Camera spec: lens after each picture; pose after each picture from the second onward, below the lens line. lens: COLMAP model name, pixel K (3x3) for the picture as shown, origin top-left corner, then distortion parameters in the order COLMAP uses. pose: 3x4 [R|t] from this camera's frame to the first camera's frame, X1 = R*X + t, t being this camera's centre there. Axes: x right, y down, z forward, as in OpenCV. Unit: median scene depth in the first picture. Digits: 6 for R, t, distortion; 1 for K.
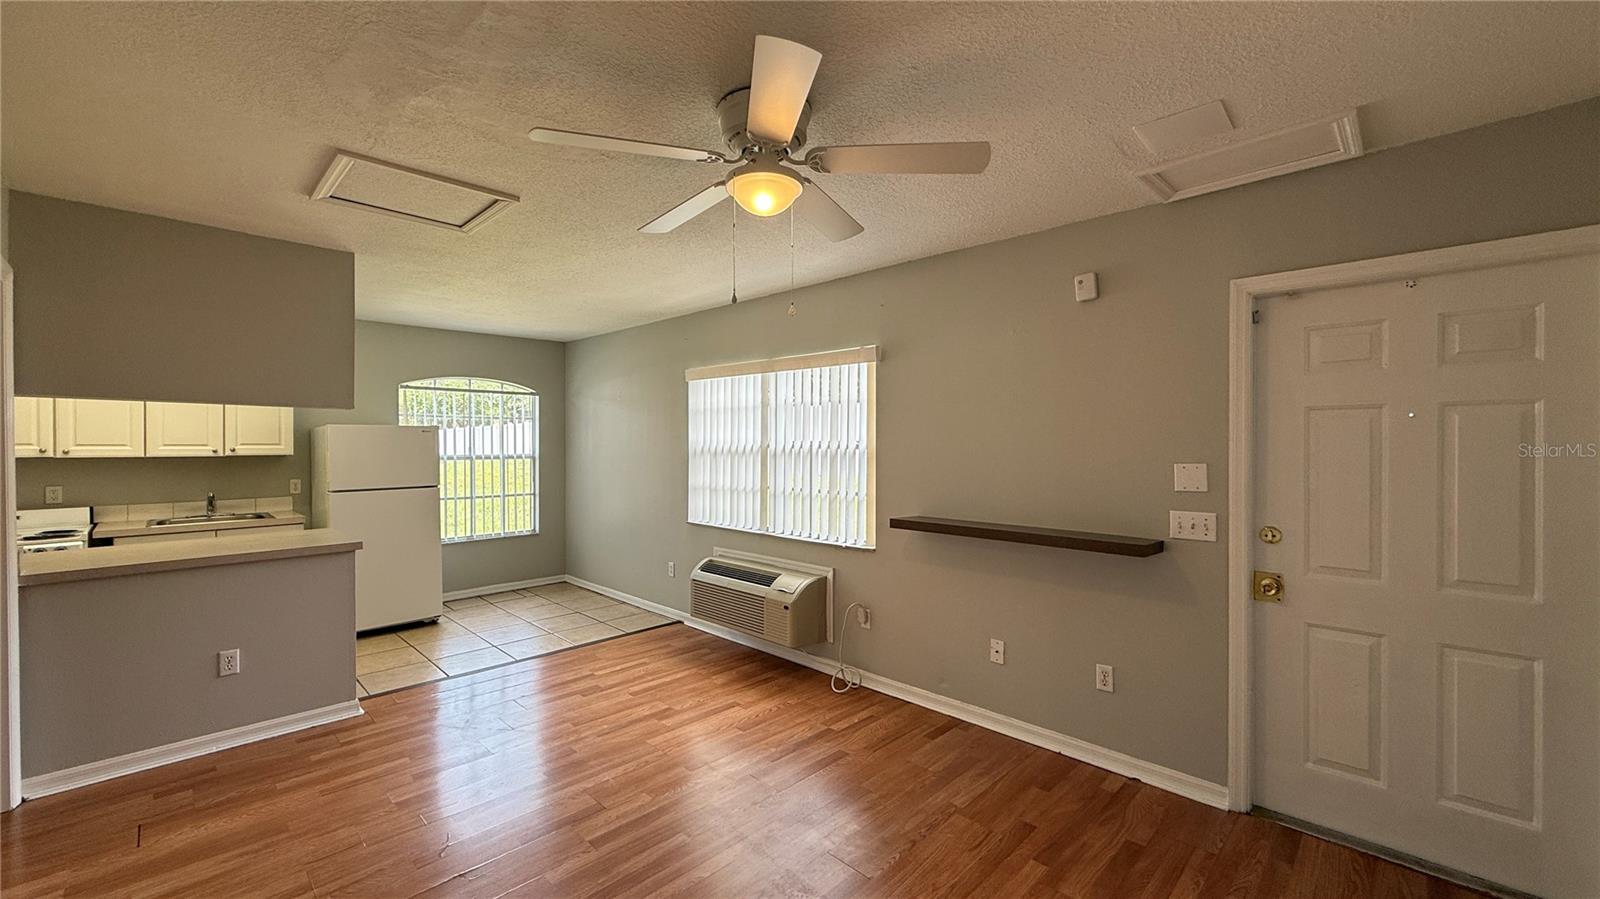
lens RADIAL K [[635.9, 0, 795.2], [0, 635.9, 444.5], [0, 0, 1]] dist [0.001223, -0.000090]
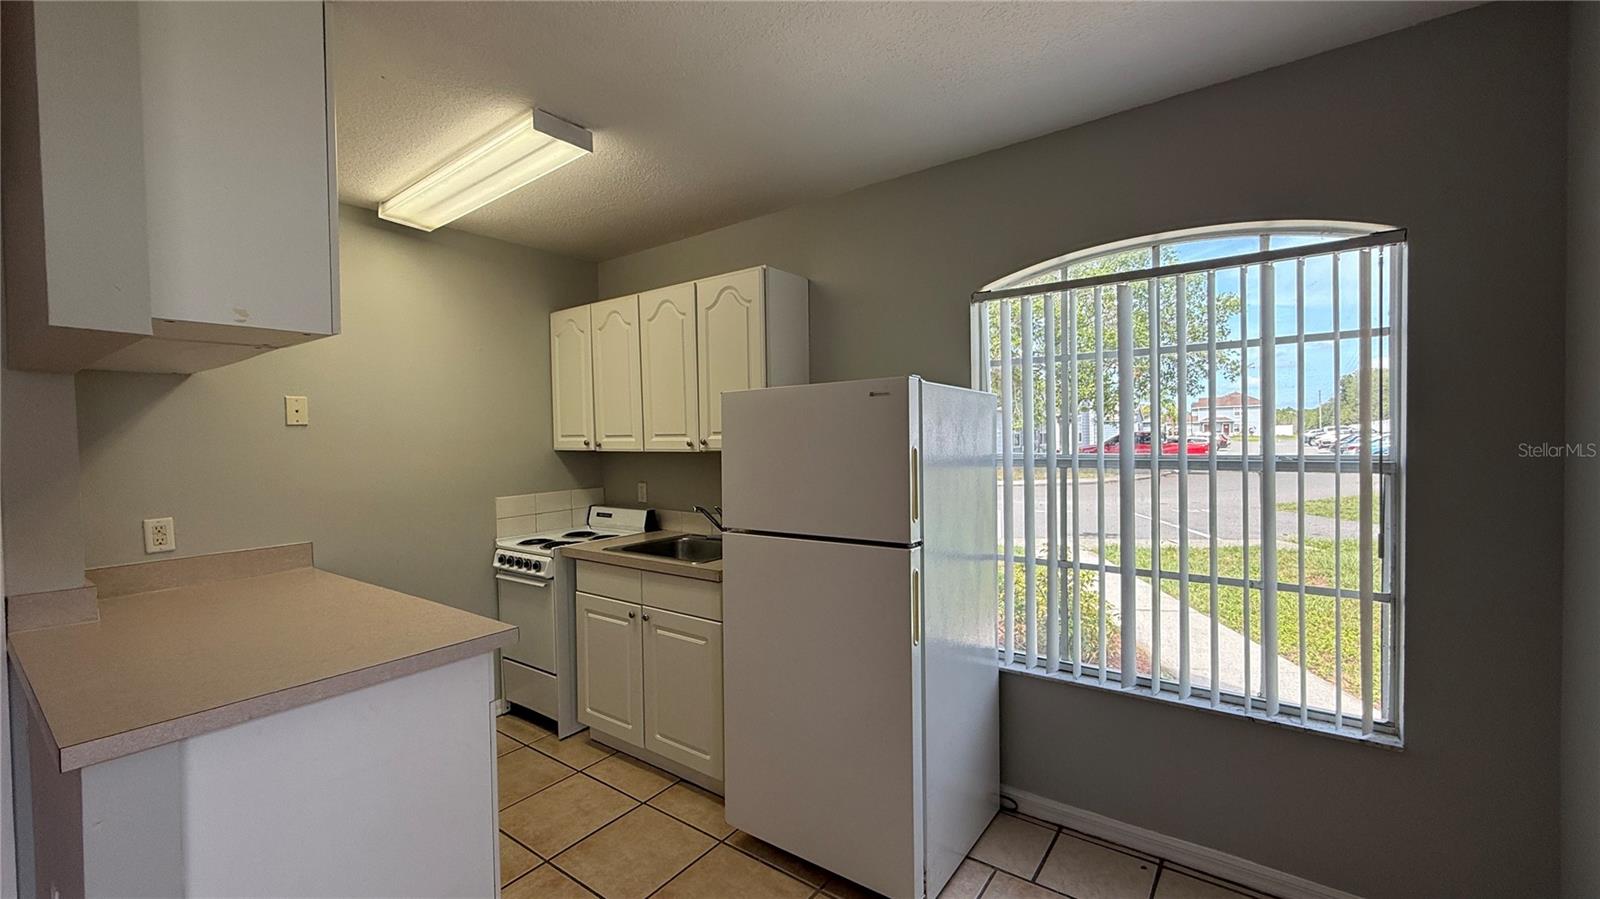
lens RADIAL K [[635.9, 0, 795.5], [0, 635.9, 449.8], [0, 0, 1]] dist [0.001223, -0.000090]
pose [[0.145103, 0.018826, -0.989237, -0.279611], [0.012809, 0.999699, 0.020904, 0.004395], [0.989334, -0.015705, 0.144819, 1.142100]]
